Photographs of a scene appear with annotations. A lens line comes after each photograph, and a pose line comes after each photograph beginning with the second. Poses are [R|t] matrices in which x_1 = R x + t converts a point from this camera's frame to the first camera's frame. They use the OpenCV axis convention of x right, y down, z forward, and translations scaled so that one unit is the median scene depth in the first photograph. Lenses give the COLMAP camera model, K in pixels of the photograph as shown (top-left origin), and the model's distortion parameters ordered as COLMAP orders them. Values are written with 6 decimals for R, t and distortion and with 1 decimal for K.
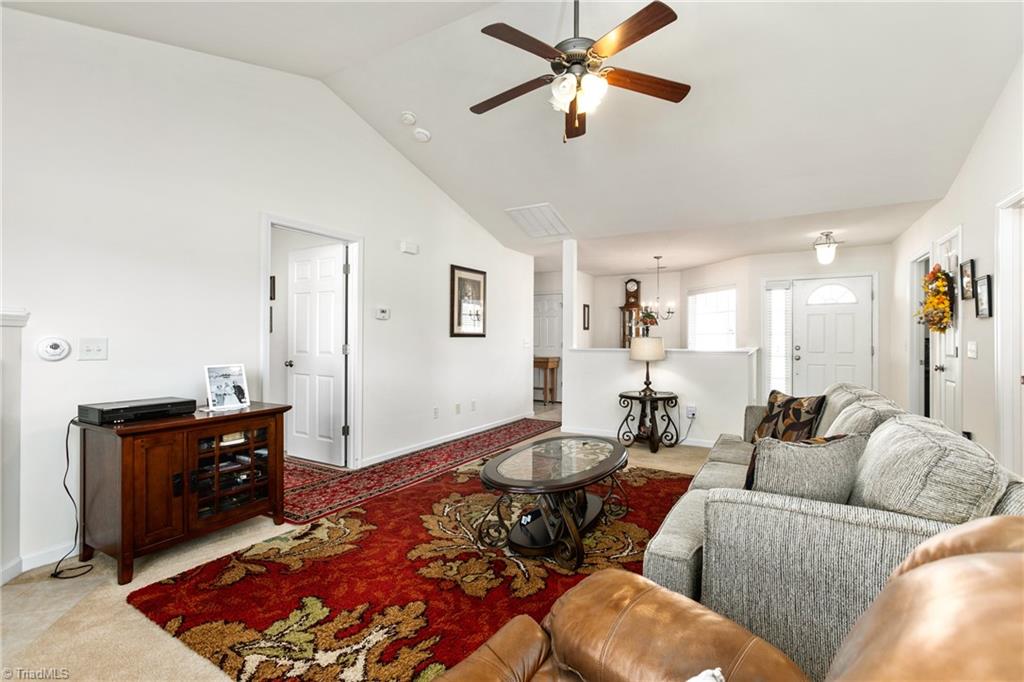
lens RADIAL K [[460.3, 0, 513.2], [0, 460.3, 338.8], [0, 0, 1]] dist [-0.006859, 0.000066]
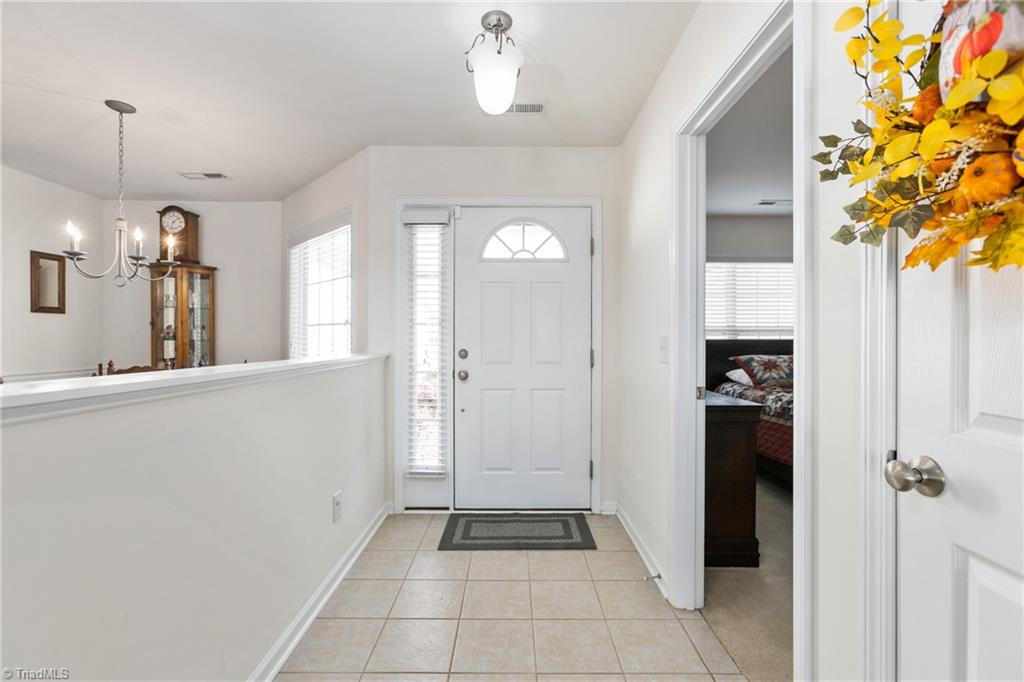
lens RADIAL K [[460.3, 0, 513.2], [0, 460.3, 338.8], [0, 0, 1]] dist [-0.006859, 0.000066]
pose [[0.859165, -0.000270, 0.511698, 0.336048], [-0.000445, 0.999999, 0.001275, 0.003607], [-0.511698, -0.001324, 0.859164, 0.454126]]
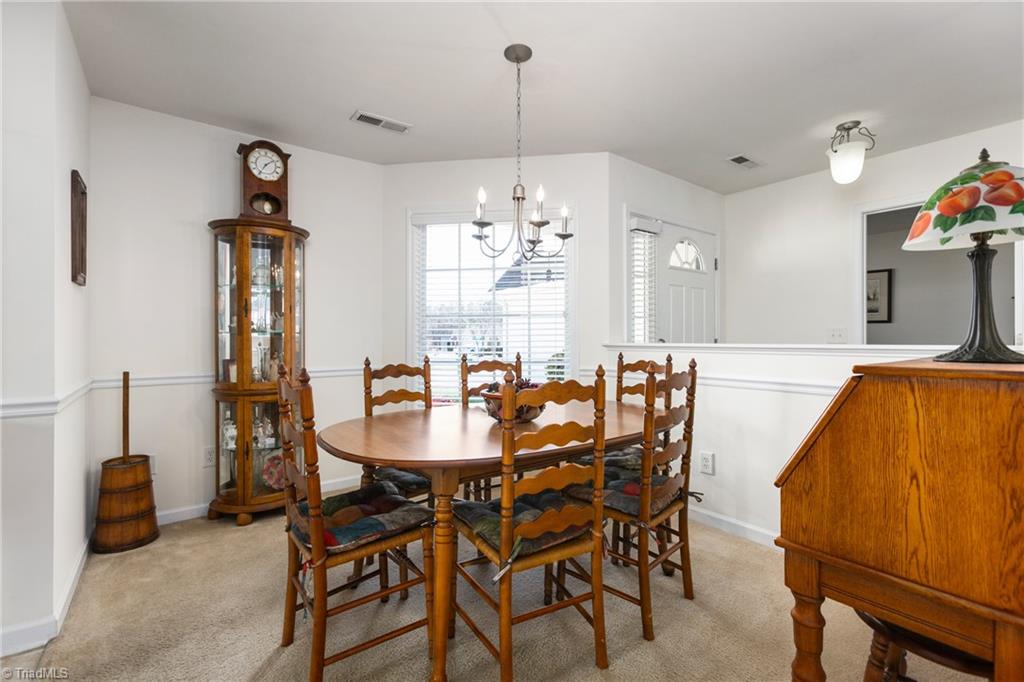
lens RADIAL K [[460.3, 0, 513.2], [0, 460.3, 338.8], [0, 0, 1]] dist [-0.006859, 0.000066]
pose [[0.373941, -0.000105, 0.927452, 0.023304], [0.002524, 0.999996, -0.000905, 0.011174], [-0.927449, 0.002679, 0.373940, 0.760471]]
